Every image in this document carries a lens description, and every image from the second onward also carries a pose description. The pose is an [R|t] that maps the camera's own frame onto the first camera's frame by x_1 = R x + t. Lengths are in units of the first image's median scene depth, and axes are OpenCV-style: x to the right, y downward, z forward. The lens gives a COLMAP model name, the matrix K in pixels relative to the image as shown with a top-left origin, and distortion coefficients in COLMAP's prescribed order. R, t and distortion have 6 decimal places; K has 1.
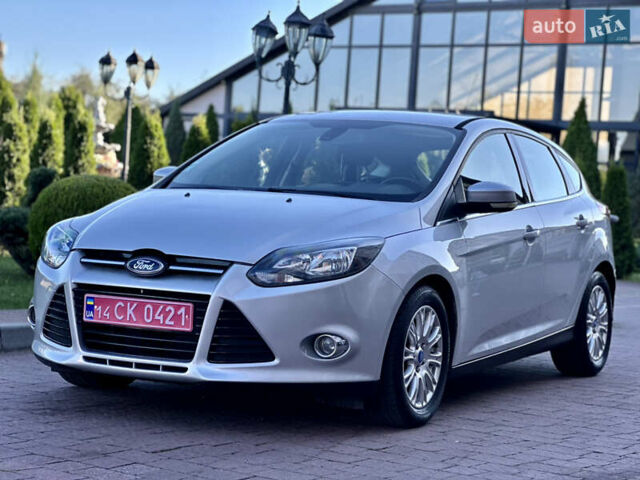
lens RADIAL K [[1414.1, 0, 335.2], [0, 1414.1, 239.1], [0, 0, 1]] dist [0.002605, 3.435341]
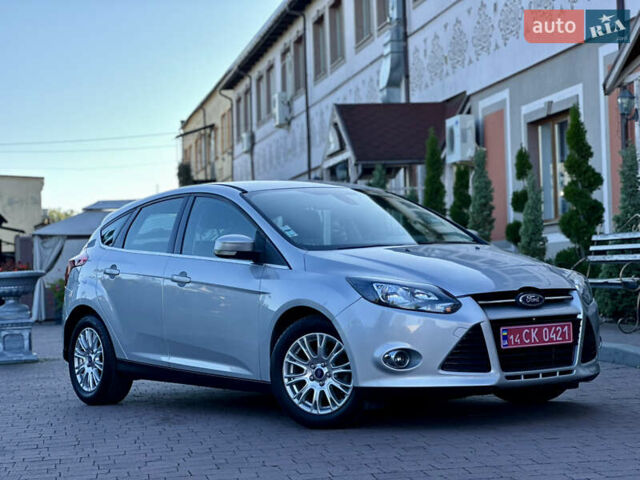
lens RADIAL K [[1416.3, 0, 325.0], [0, 1416.3, 238.1], [0, 0, 1]] dist [-0.097141, 4.878130]
pose [[0.460275, -0.052904, 0.886199, -1.372795], [0.085925, 0.996191, 0.014842, -0.073348], [-0.883609, 0.069315, 0.463067, 0.552915]]
